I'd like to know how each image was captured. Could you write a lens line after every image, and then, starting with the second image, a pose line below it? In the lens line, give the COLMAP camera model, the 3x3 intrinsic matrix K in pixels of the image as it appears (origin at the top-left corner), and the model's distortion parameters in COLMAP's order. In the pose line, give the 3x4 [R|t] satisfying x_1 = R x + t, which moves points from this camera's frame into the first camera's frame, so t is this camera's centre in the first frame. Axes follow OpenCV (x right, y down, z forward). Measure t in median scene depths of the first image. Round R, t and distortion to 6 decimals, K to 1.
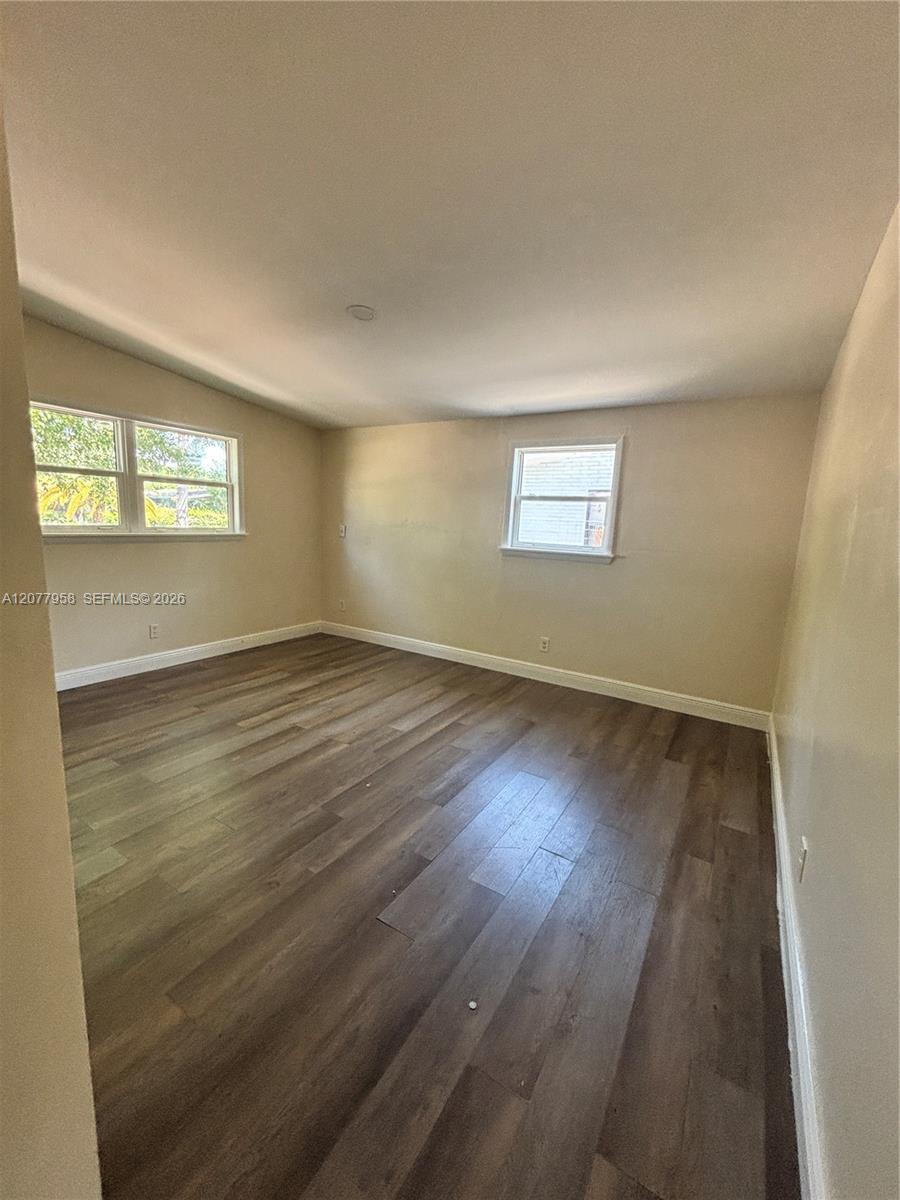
lens RADIAL K [[486.4, 0, 451.0], [0, 486.4, 598.7], [0, 0, 1]] dist [0.001872, 0.000866]
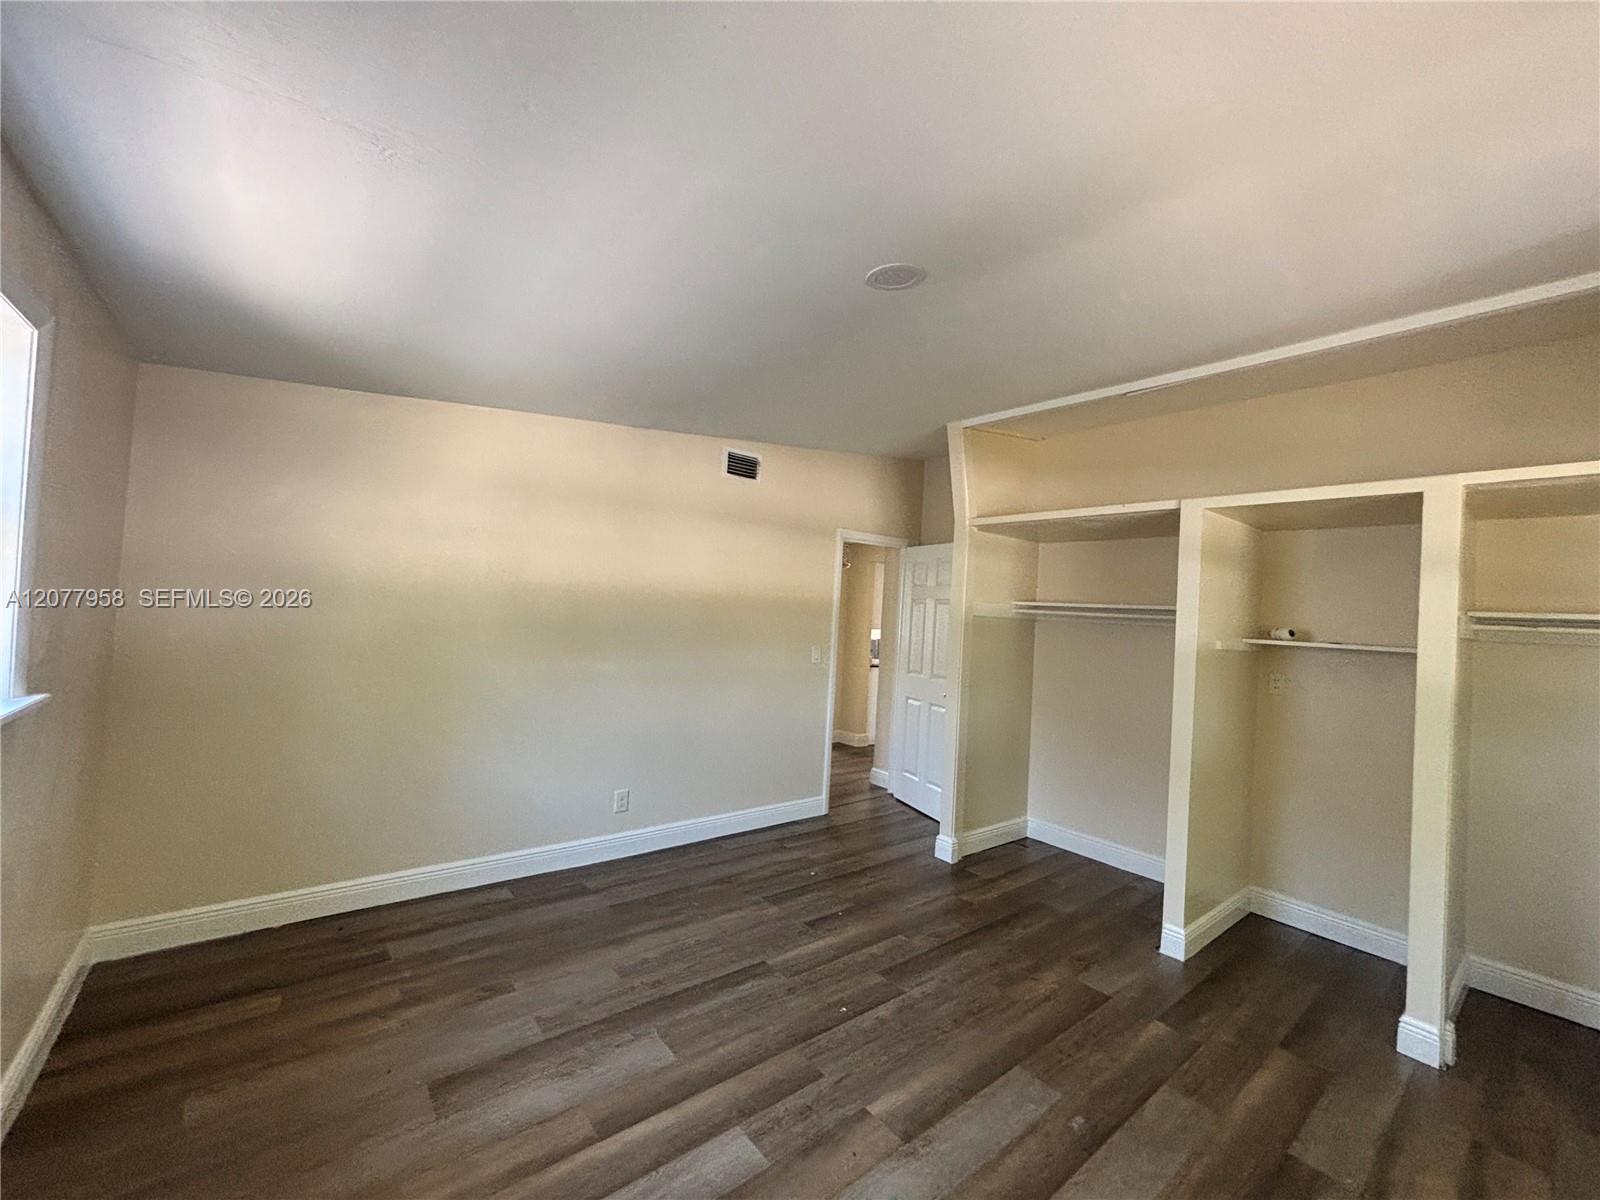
lens RADIAL K [[648.5, 0, 801.5], [0, 648.5, 596.9], [0, 0, 1]] dist [0.001872, 0.000866]
pose [[-0.941812, -0.084810, 0.325266, -0.315185], [-0.036331, 0.987662, 0.152326, -0.299966], [-0.334171, 0.131645, -0.933273, 1.556842]]
